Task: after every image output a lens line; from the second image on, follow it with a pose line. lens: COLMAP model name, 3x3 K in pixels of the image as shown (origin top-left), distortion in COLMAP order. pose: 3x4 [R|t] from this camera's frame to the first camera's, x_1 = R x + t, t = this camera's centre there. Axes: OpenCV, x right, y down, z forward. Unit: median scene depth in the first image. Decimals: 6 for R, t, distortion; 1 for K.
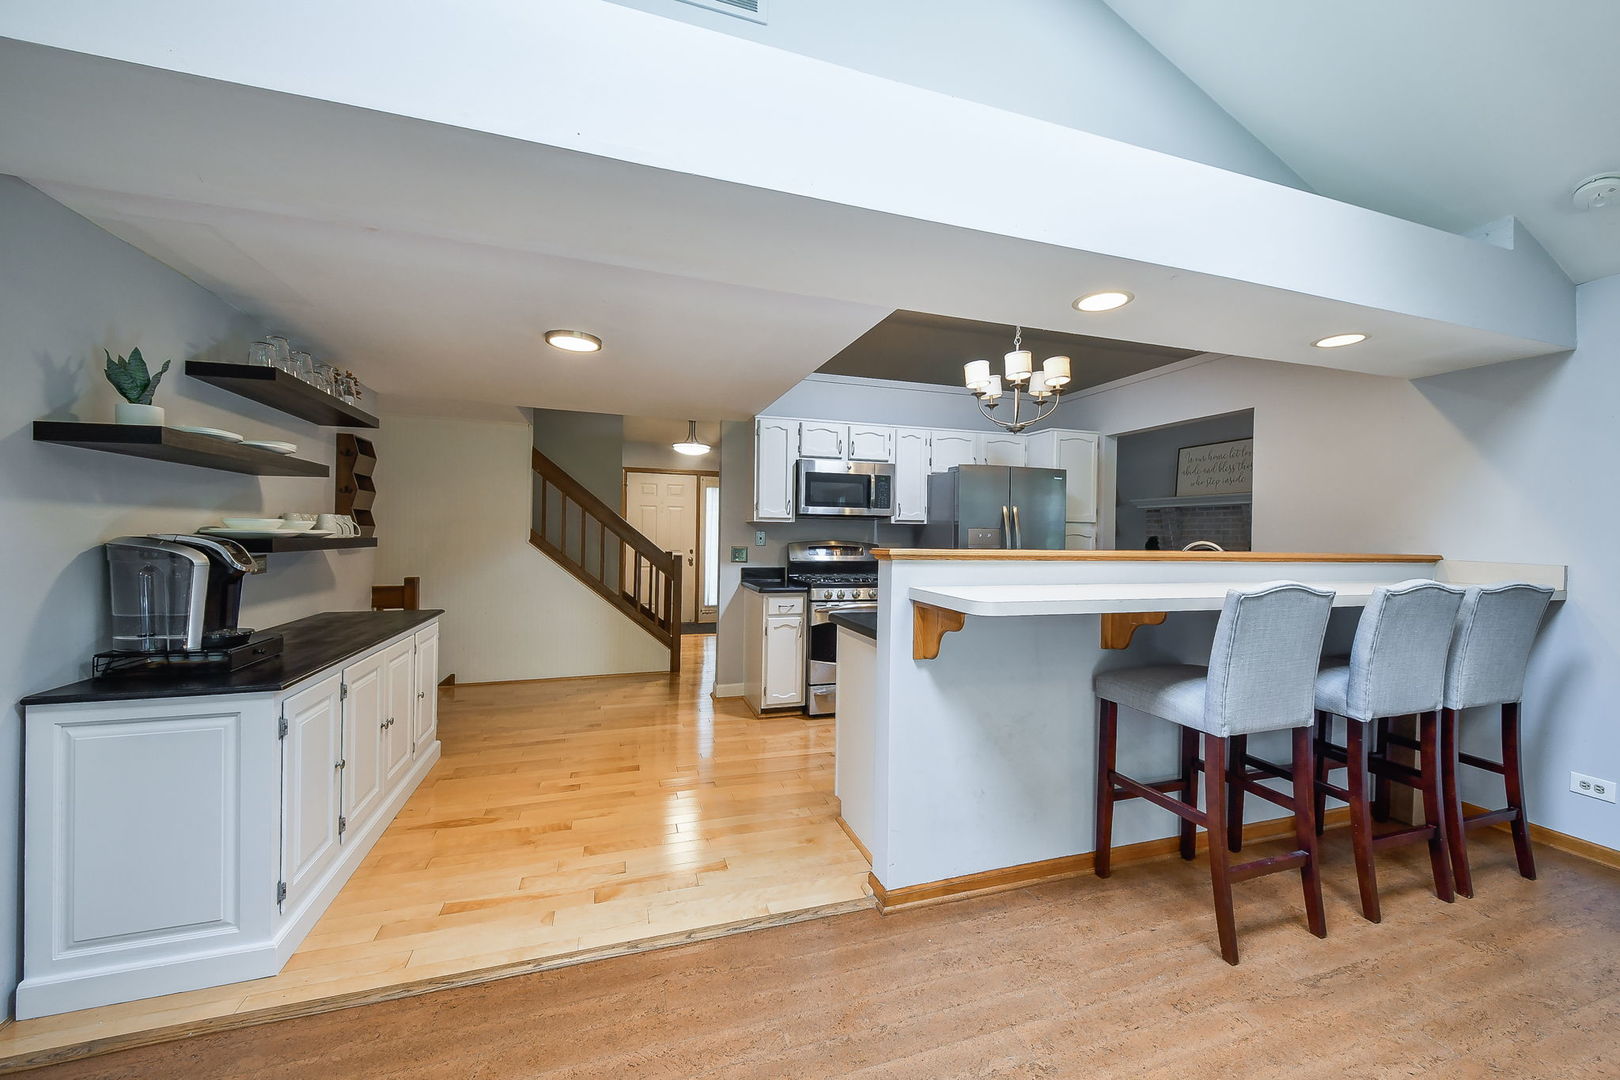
lens RADIAL K [[619.8, 0, 811.0], [0, 619.8, 535.9], [0, 0, 1]] dist [-0.001349, -0.000113]
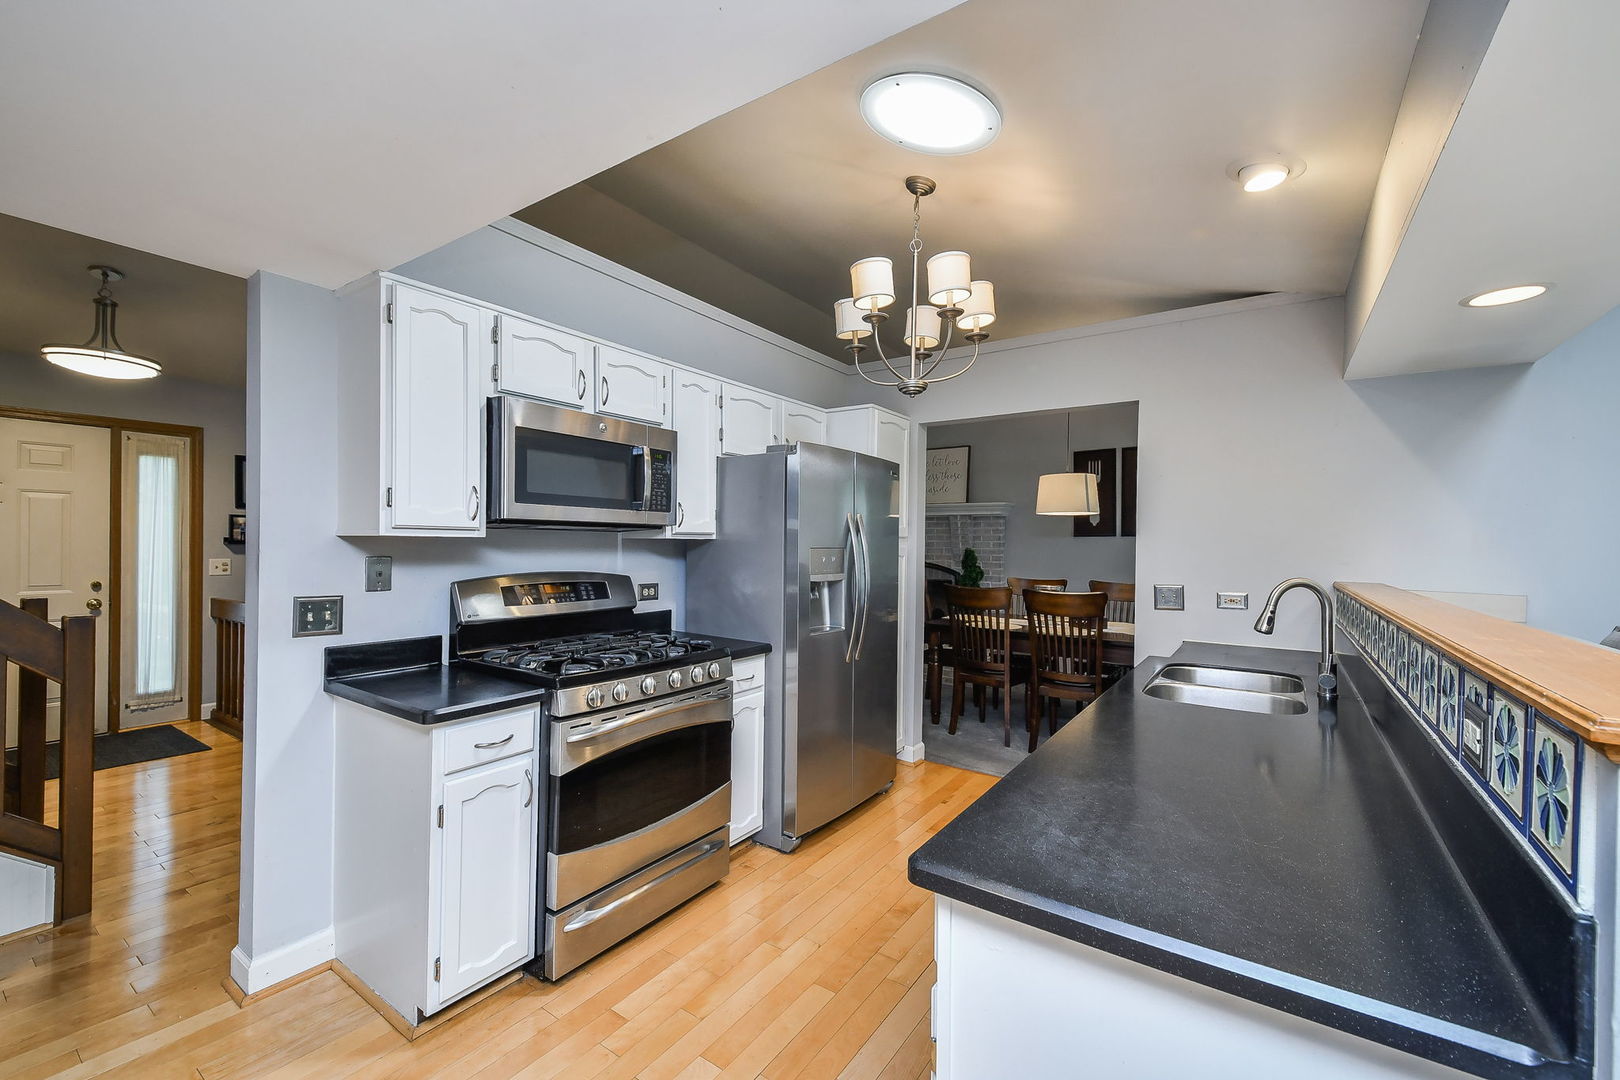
lens RADIAL K [[653.5, 0, 819.9], [0, 653.5, 548.1], [0, 0, 1]] dist [0.001185, -0.000694]
pose [[0.783621, -0.007503, 0.621194, -0.124657], [0.000124, 0.999929, 0.011922, -0.019416], [-0.621240, -0.009265, 0.783566, 0.465819]]
